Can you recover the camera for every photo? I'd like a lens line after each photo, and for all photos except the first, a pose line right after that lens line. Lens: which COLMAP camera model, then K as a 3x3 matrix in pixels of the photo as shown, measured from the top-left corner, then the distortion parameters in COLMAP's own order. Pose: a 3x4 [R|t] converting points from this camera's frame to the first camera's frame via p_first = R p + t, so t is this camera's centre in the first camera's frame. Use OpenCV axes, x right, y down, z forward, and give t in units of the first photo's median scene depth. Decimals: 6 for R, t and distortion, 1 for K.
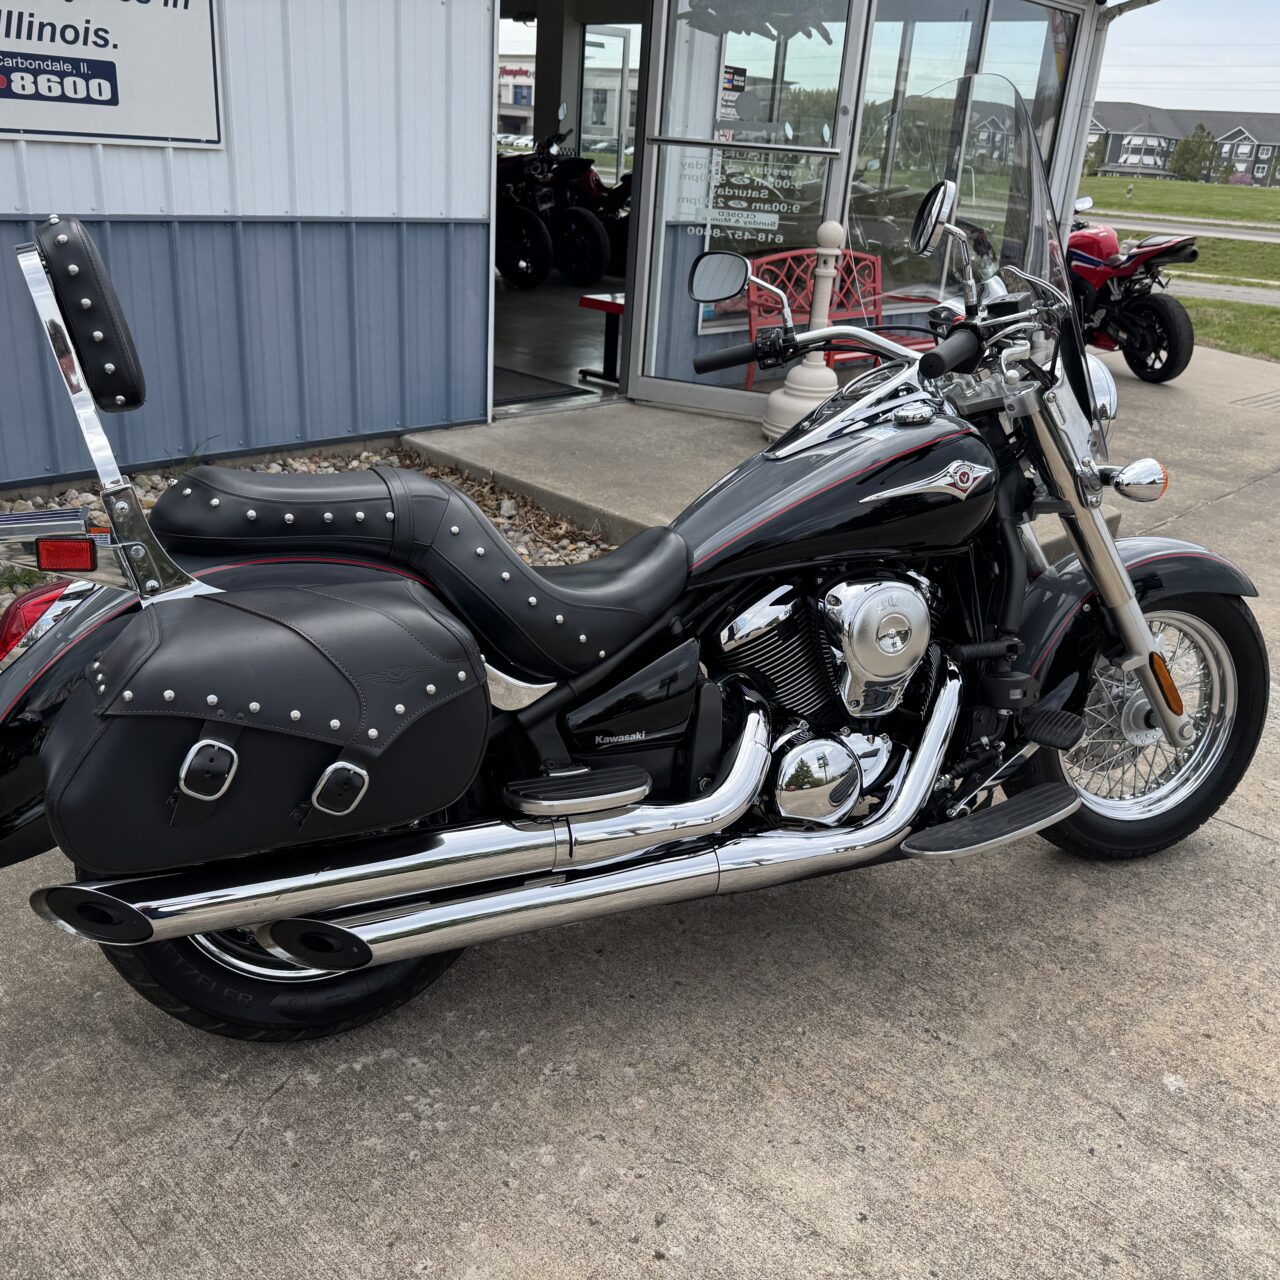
lens RADIAL K [[1212.7, 0, 641.3], [0, 1212.7, 632.5], [0, 0, 1]] dist [0.019540, -0.028503]
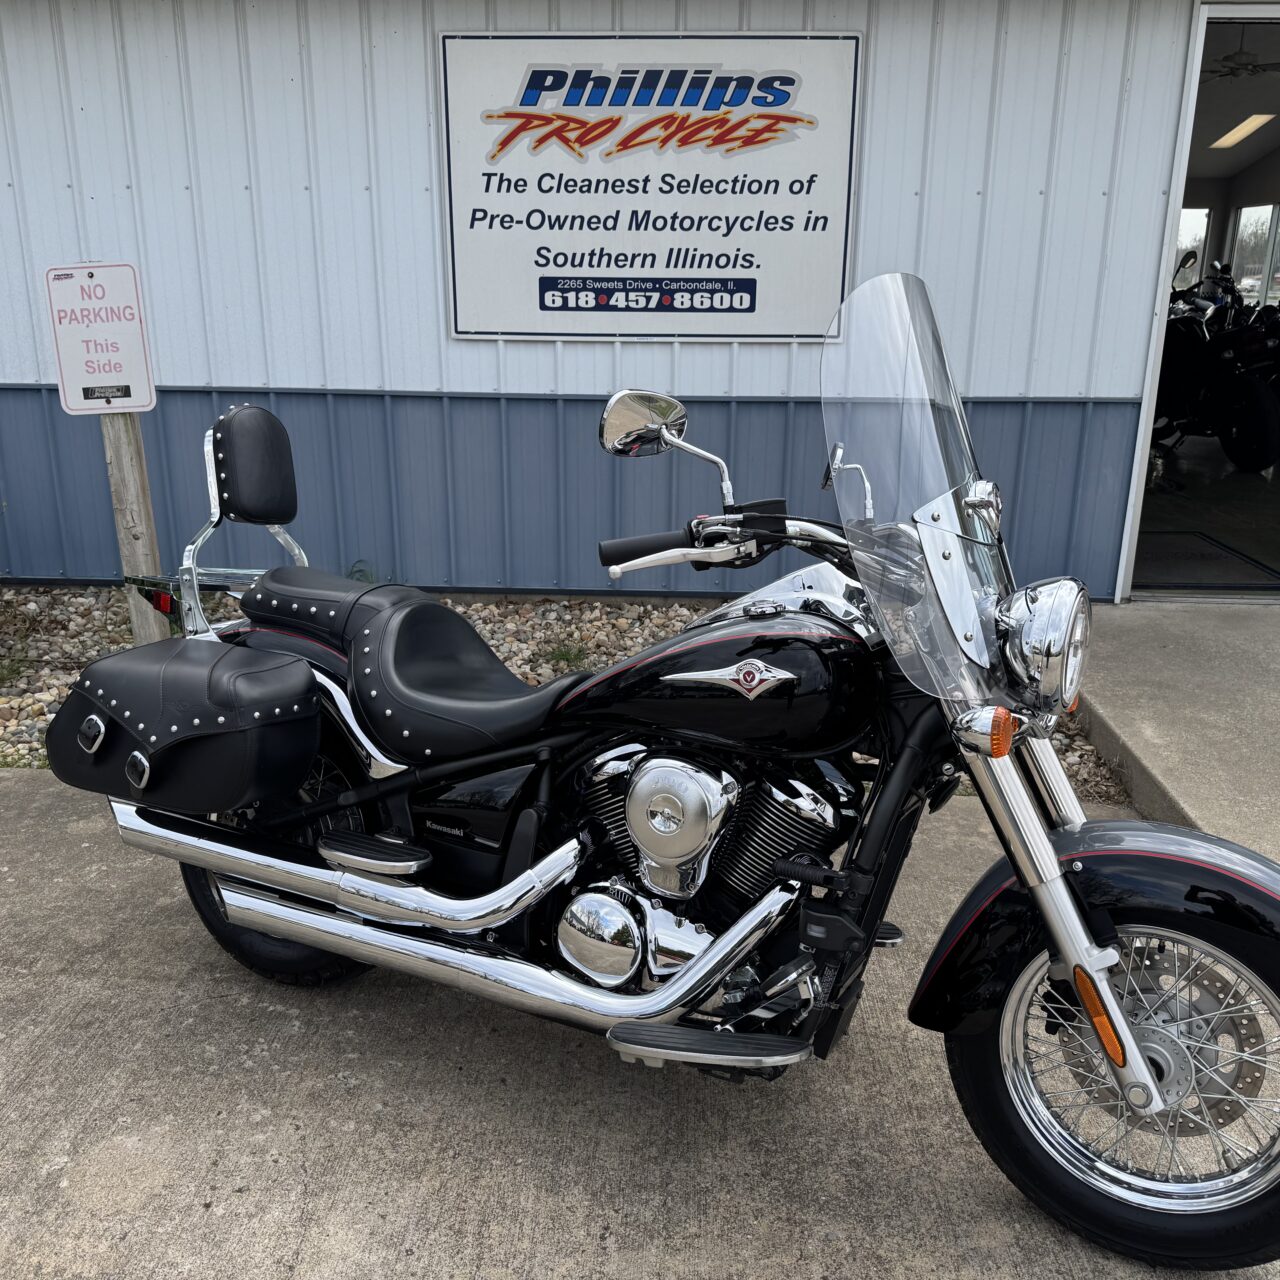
lens RADIAL K [[1179.2, 0, 640.0], [0, 1179.2, 640.0], [0, 0, 1]] dist [0.143302, -0.280530]
pose [[0.643841, 0.162478, -0.747710, 0.488924], [-0.251711, 0.967781, -0.006444, -0.069051], [0.722572, 0.192355, 0.663995, 0.166600]]
